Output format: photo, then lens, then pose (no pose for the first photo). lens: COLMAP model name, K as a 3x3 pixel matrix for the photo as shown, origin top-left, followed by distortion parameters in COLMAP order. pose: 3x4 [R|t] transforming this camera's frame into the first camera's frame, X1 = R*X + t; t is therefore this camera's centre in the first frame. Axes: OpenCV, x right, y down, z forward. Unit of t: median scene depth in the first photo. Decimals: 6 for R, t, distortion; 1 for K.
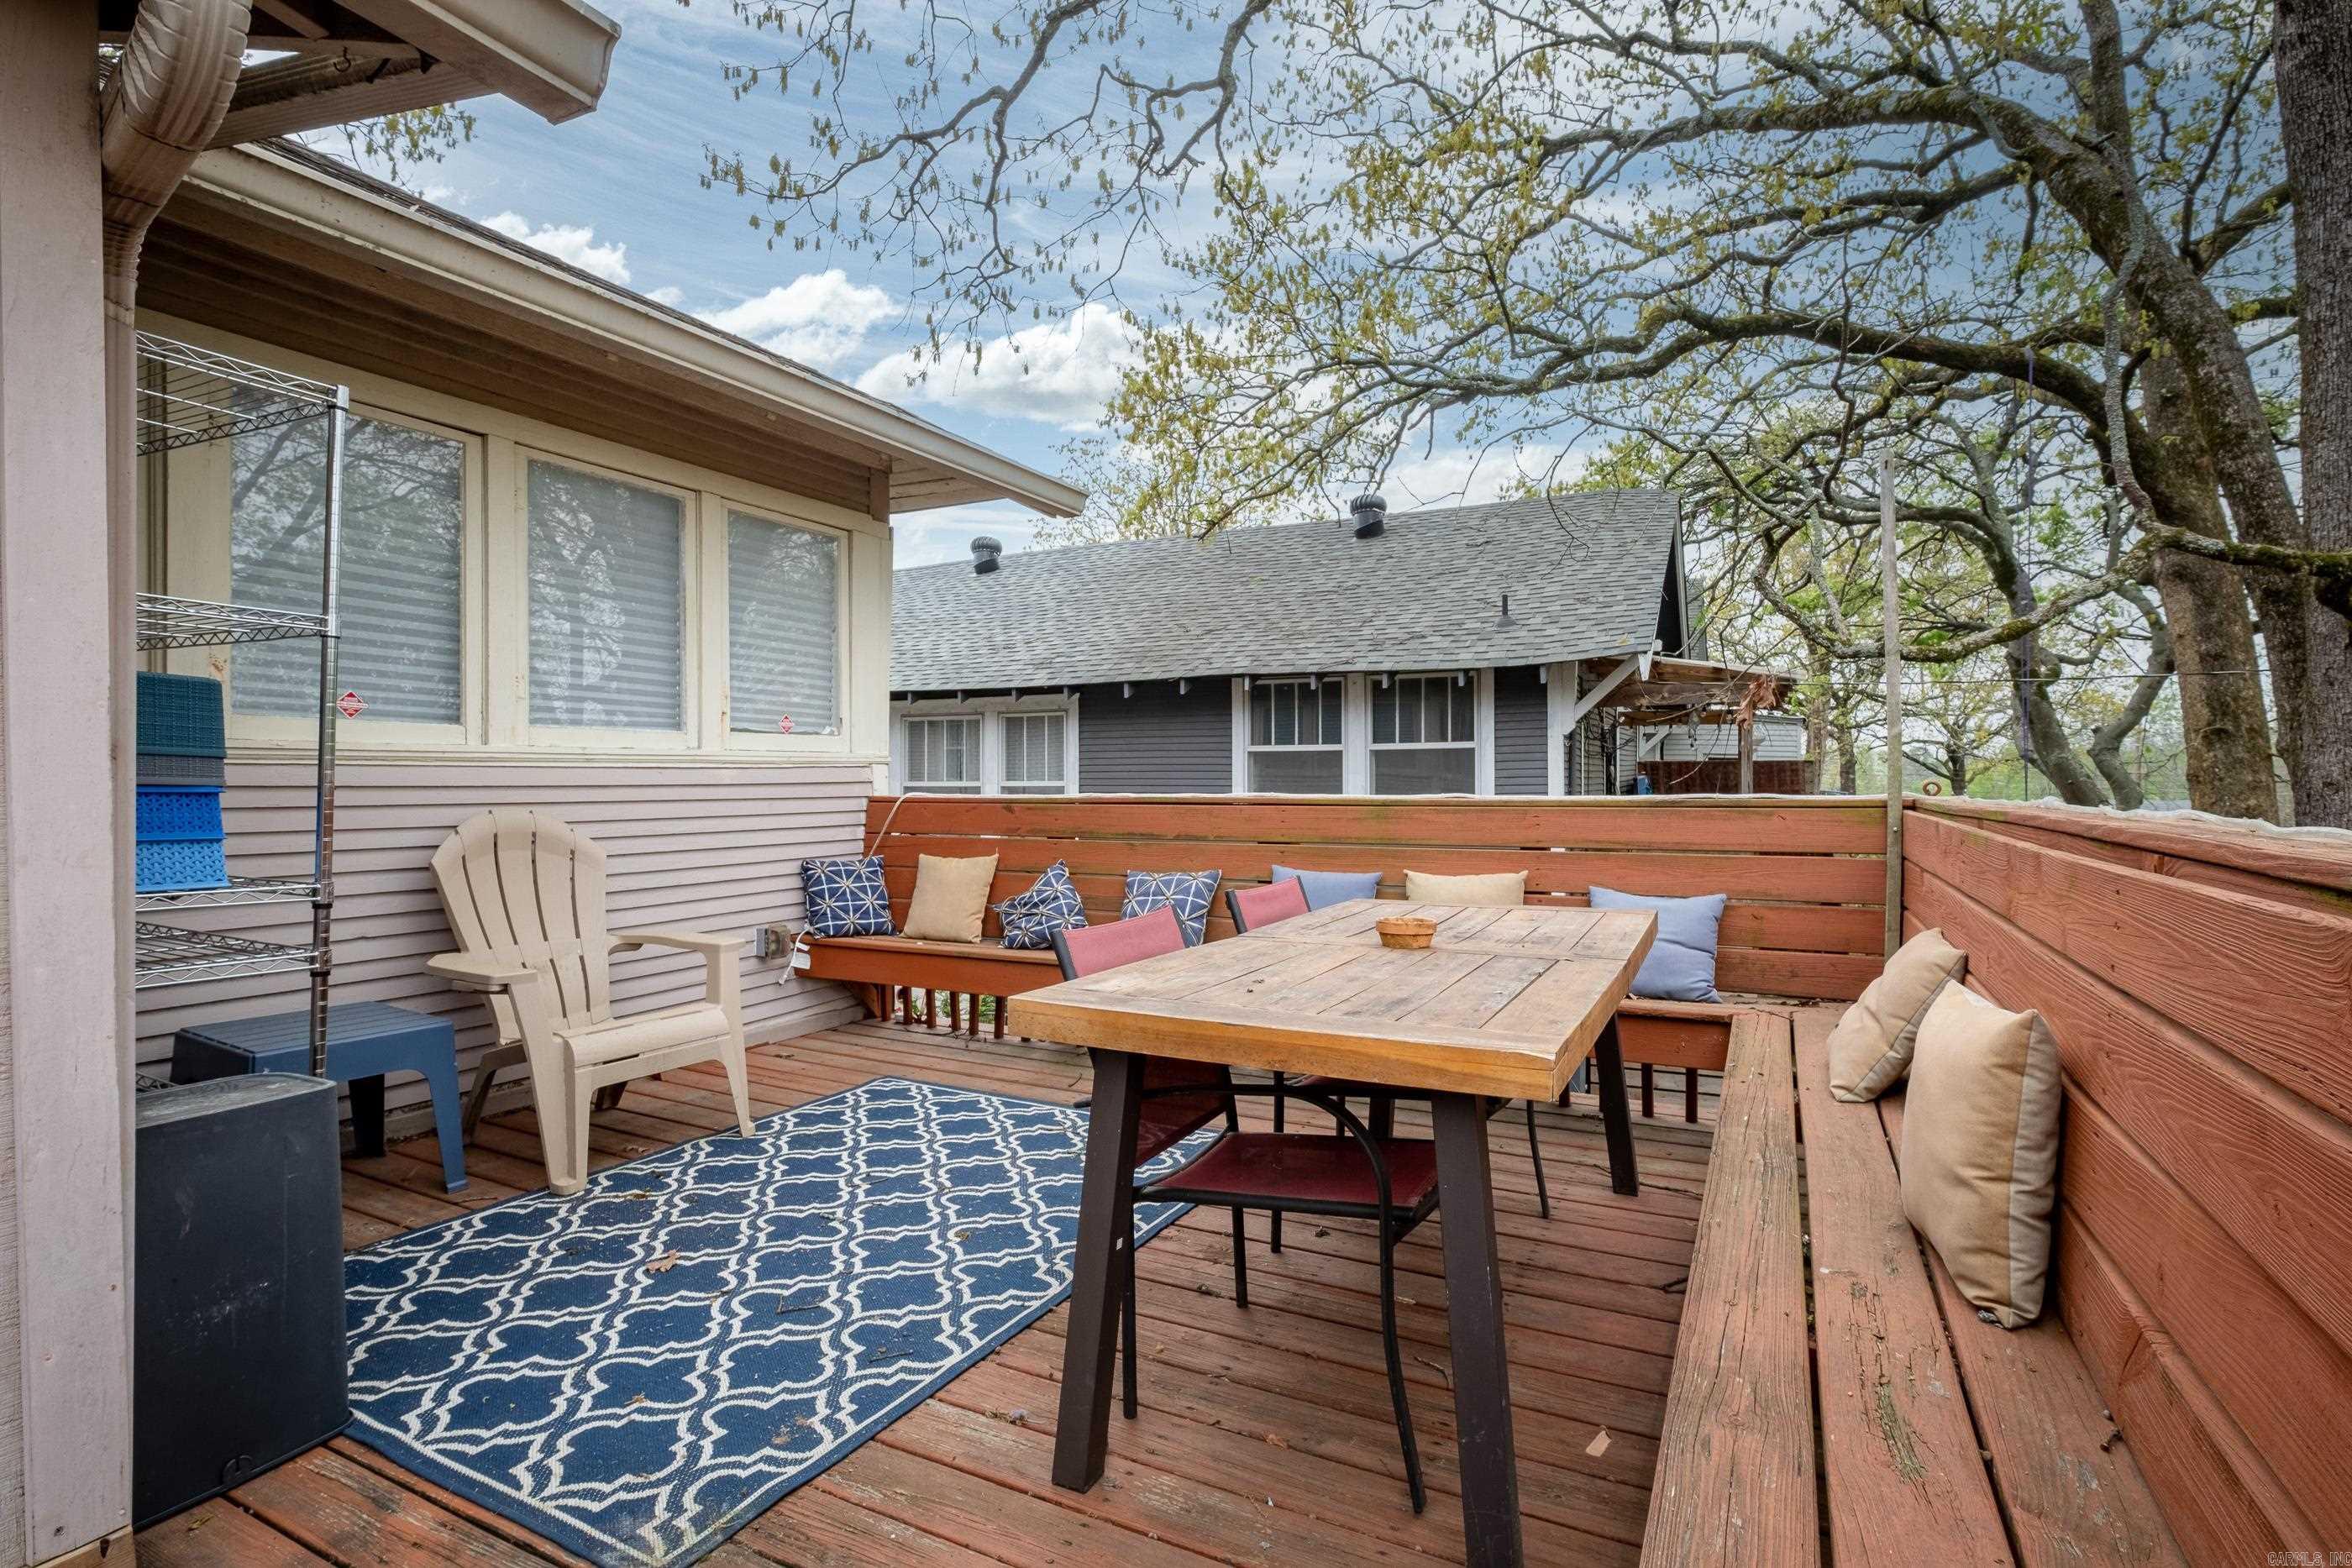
lens RADIAL K [[1102.8, 0, 1177.2], [0, 1102.8, 752.1], [0, 0, 1]] dist [-0.001455, -0.000037]
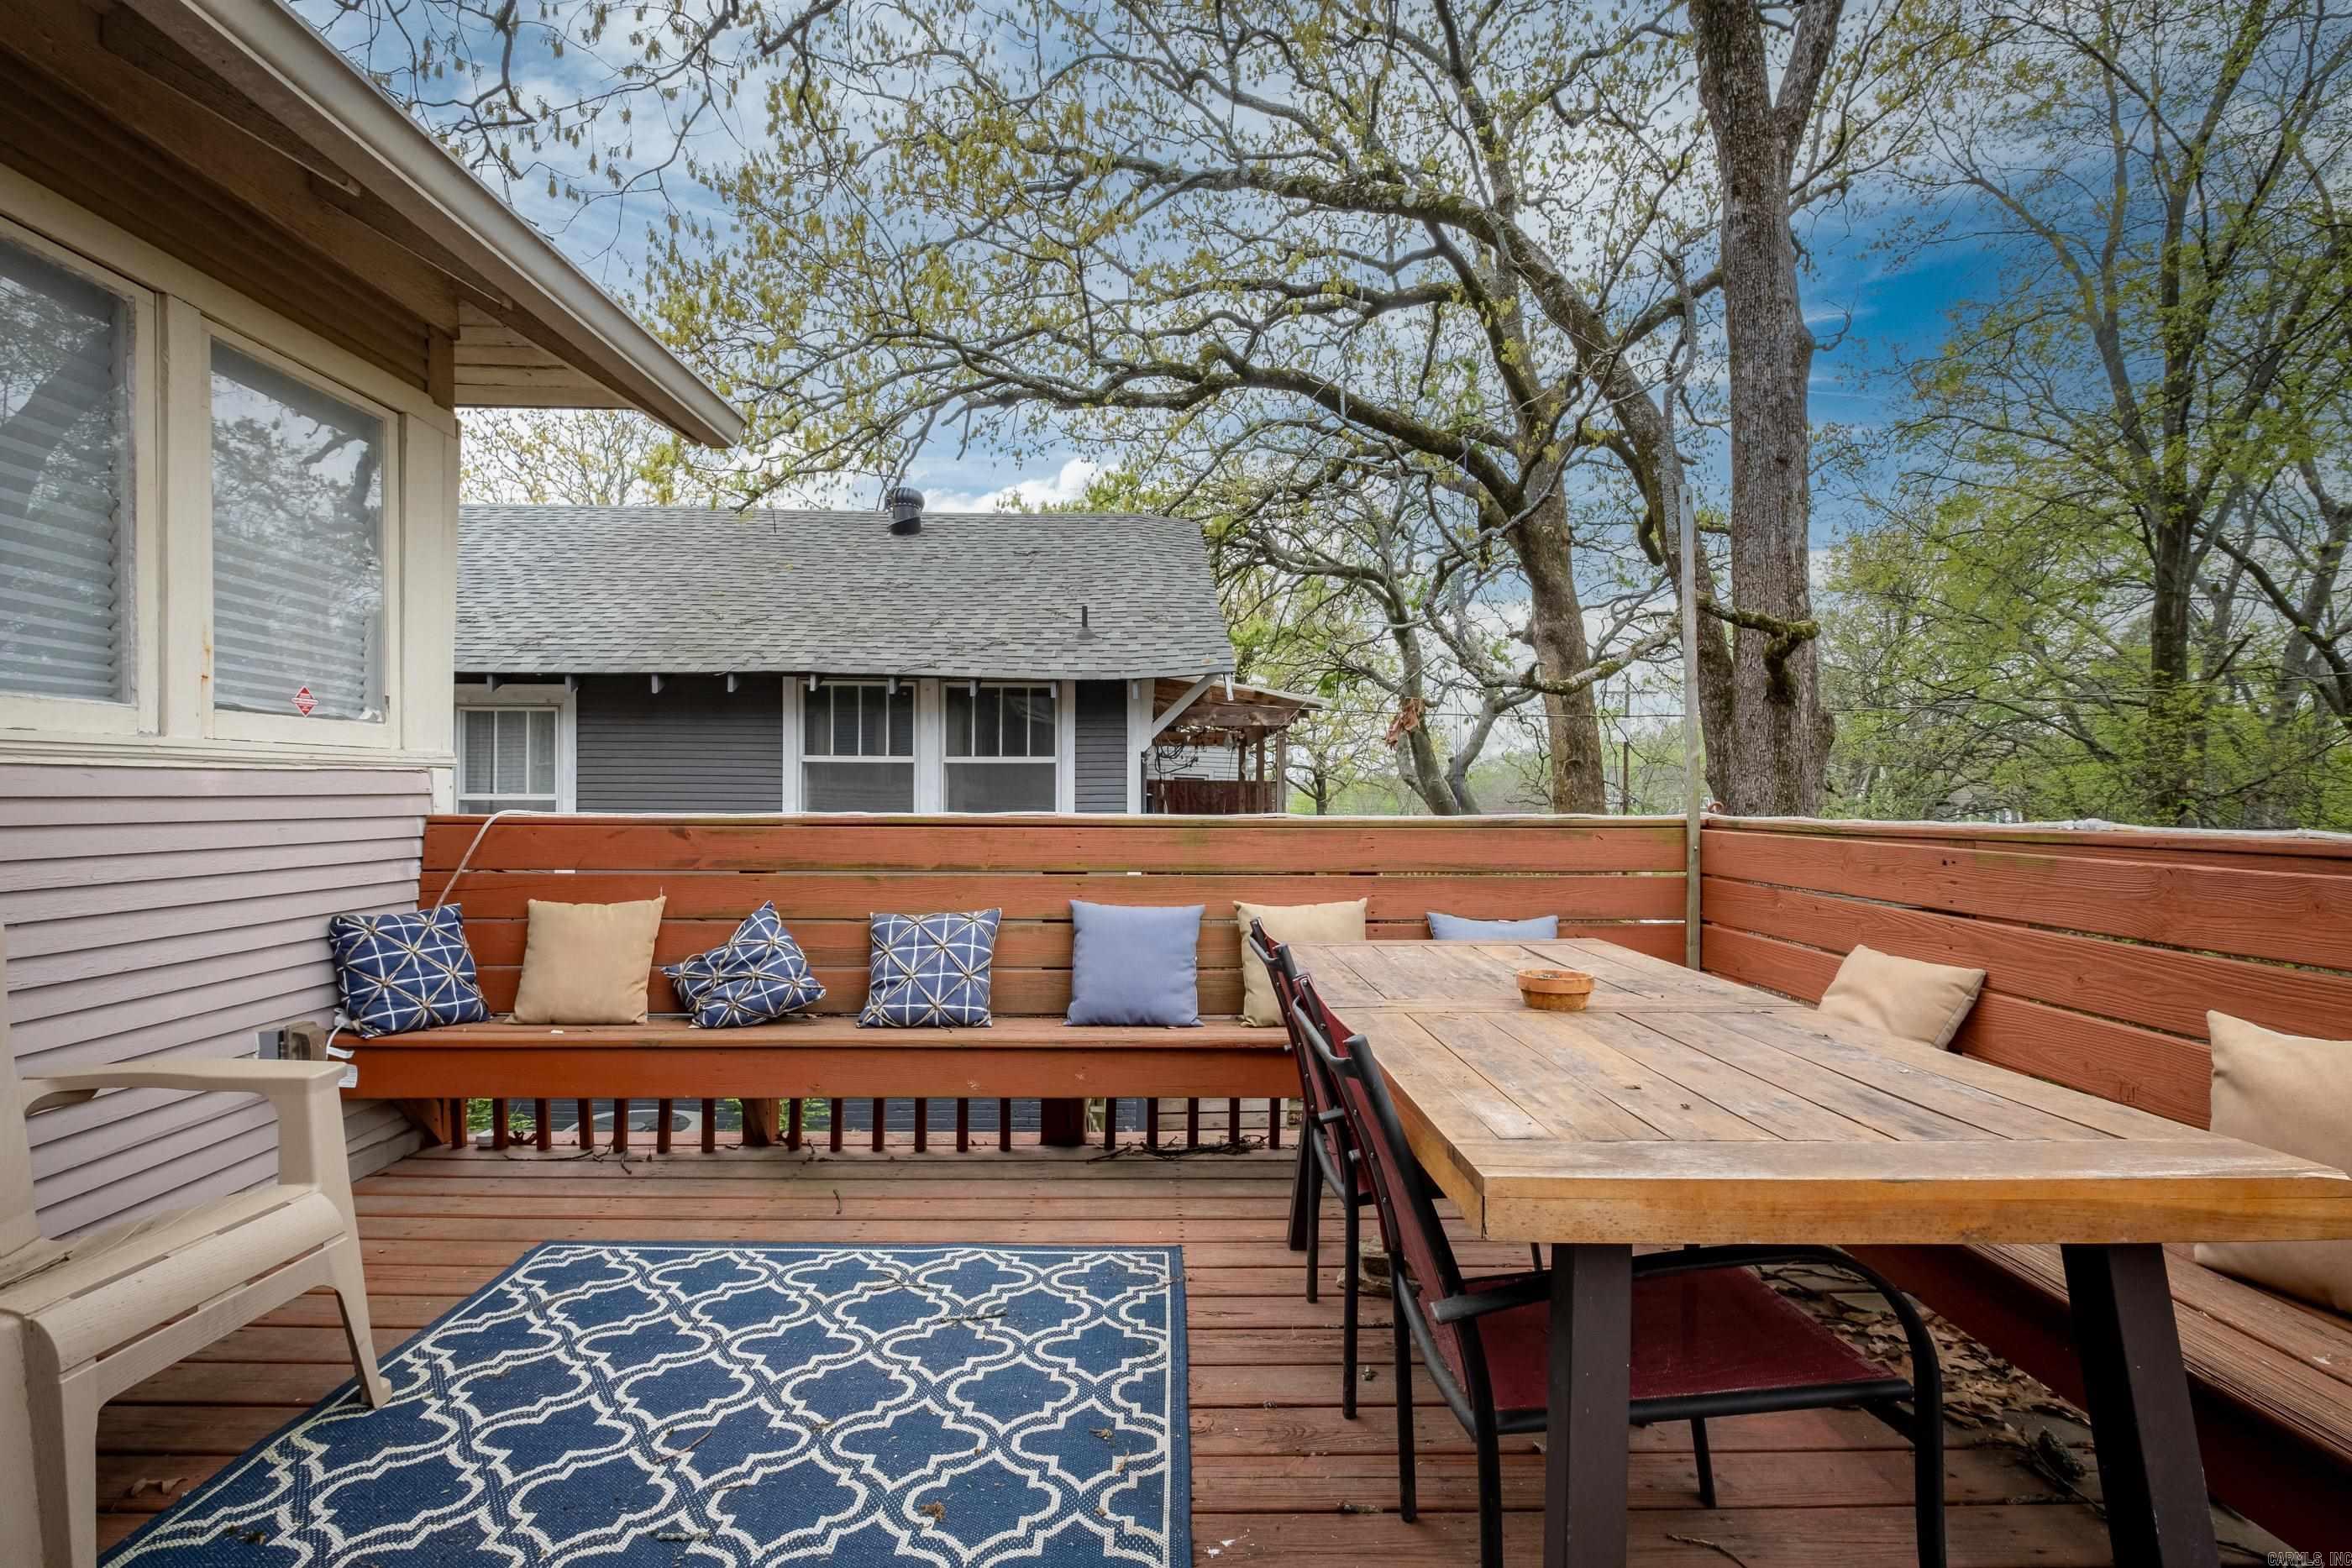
lens RADIAL K [[1119.3, 0, 1176.0], [0, 1119.3, 784.0], [0, 0, 1]] dist [-0.001617, -0.000656]
pose [[0.887576, 0.012397, 0.460494, -0.188615], [-0.019274, 0.999762, 0.010235, 0.005116], [-0.460257, -0.017960, 0.887604, 0.187827]]
